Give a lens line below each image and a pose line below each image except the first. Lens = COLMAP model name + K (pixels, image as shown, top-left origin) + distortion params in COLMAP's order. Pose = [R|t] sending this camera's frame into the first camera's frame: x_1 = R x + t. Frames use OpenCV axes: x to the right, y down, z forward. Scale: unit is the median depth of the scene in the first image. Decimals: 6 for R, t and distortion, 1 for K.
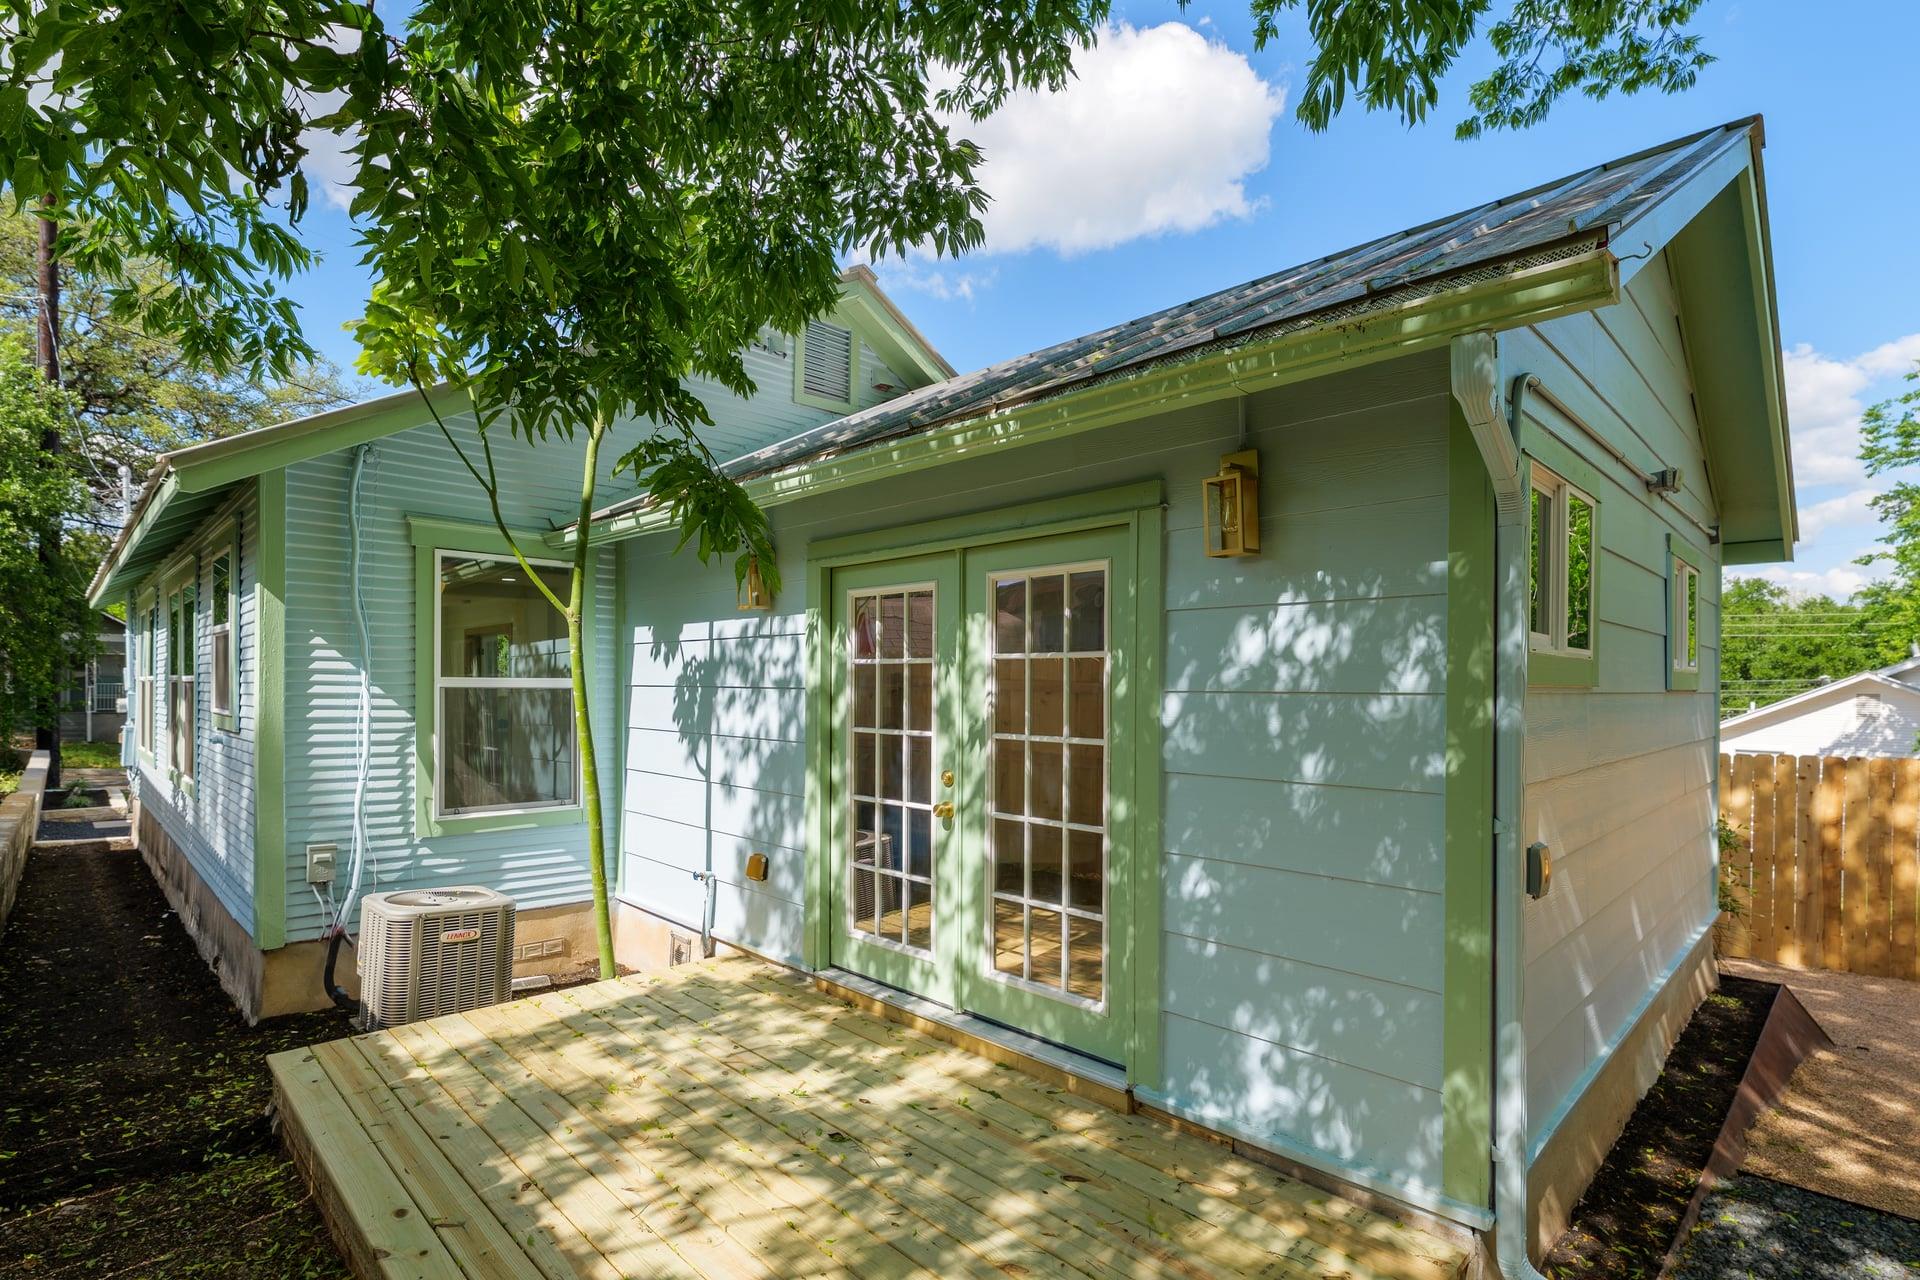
lens RADIAL K [[912.7, 0, 909.4], [0, 912.7, 696.9], [0, 0, 1]] dist [0.002308, -0.000157]
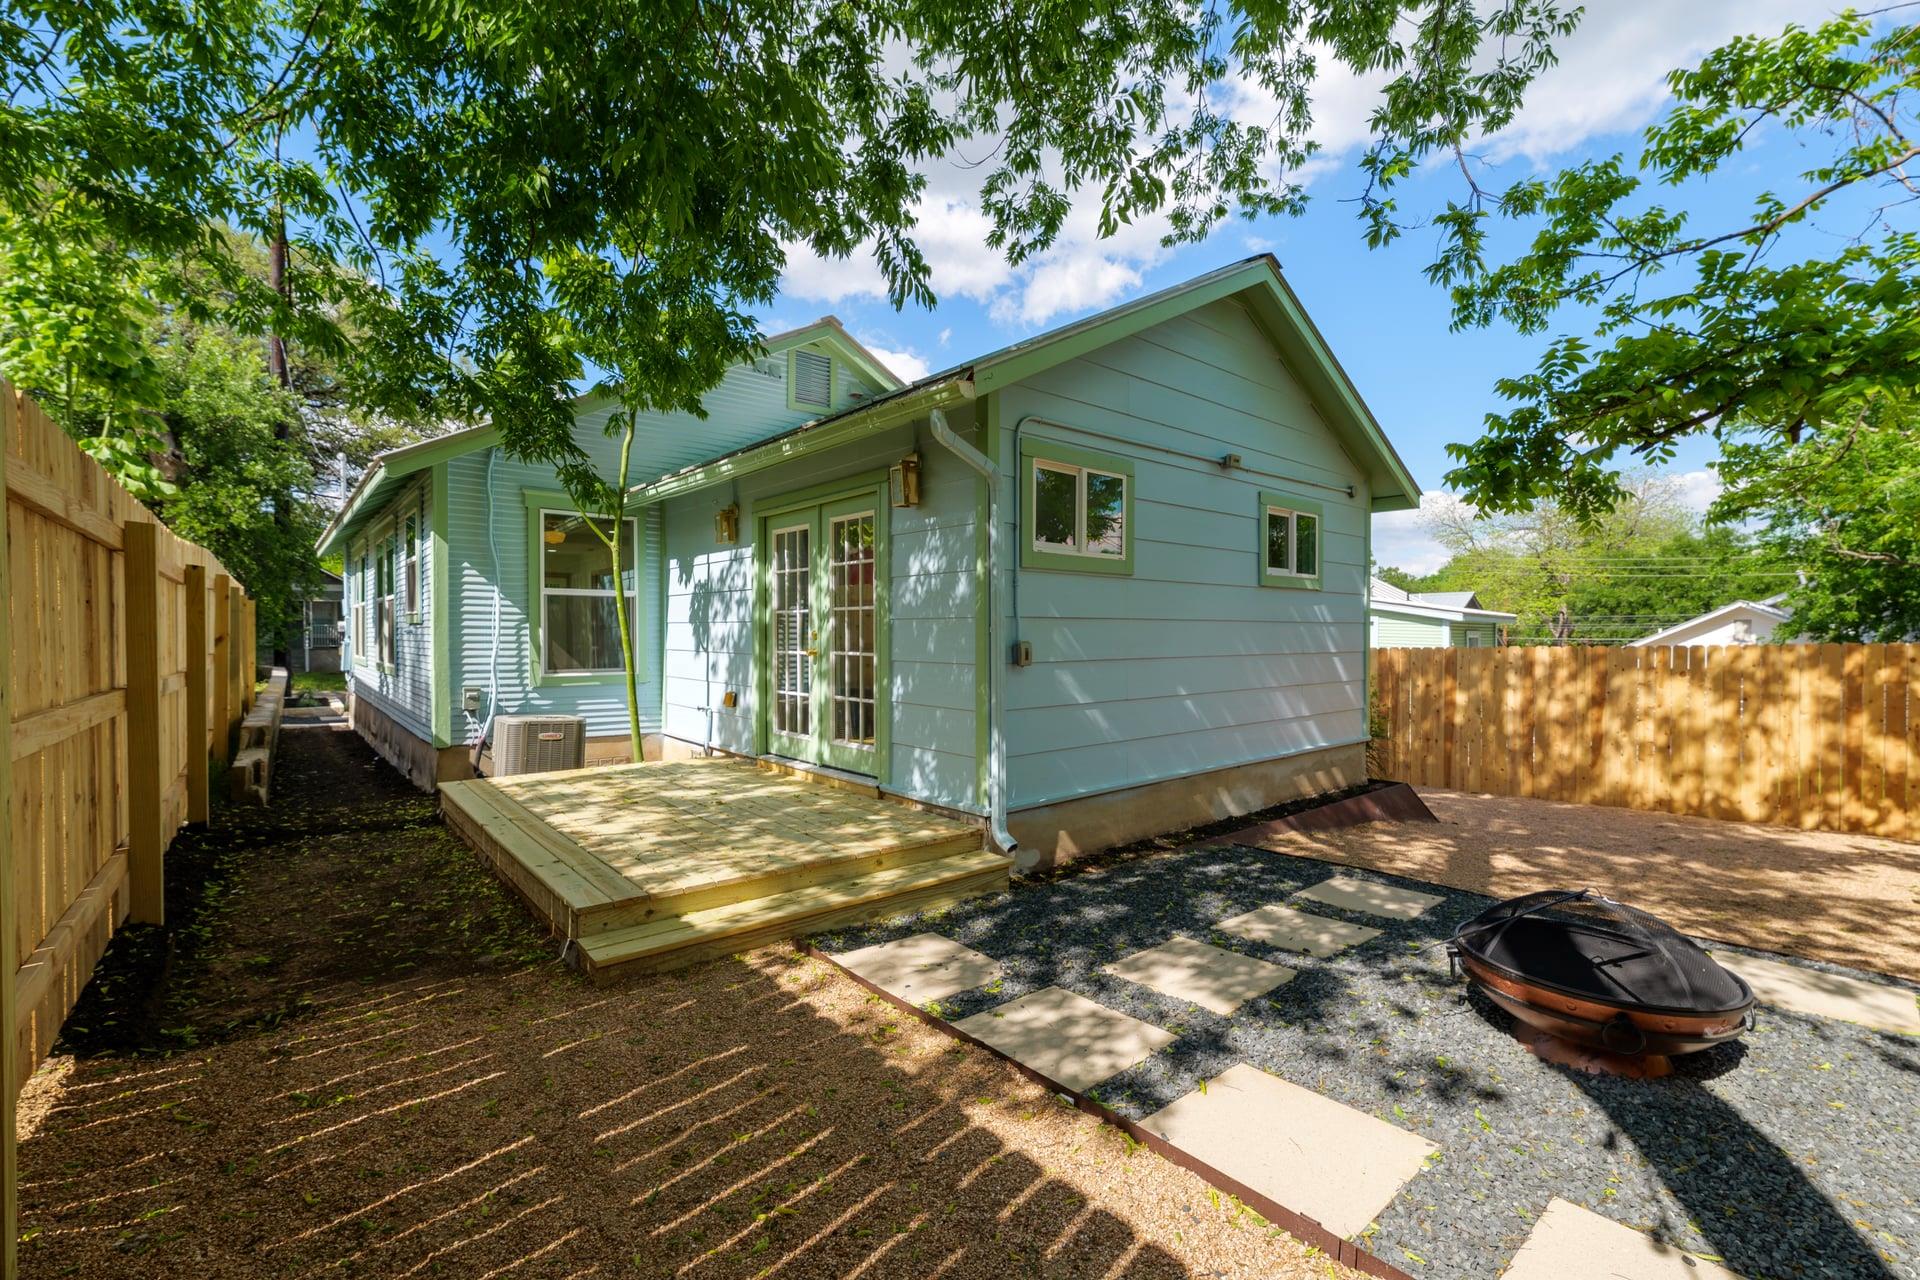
lens RADIAL K [[789.5, 0, 973.9], [0, 789.5, 640.3], [0, 0, 1]] dist [0.000290, 0.000137]
pose [[0.999603, -0.005323, -0.027650, 0.263175], [0.005464, 0.999972, 0.005030, 0.061588], [0.027623, -0.005179, 0.999605, -0.347120]]
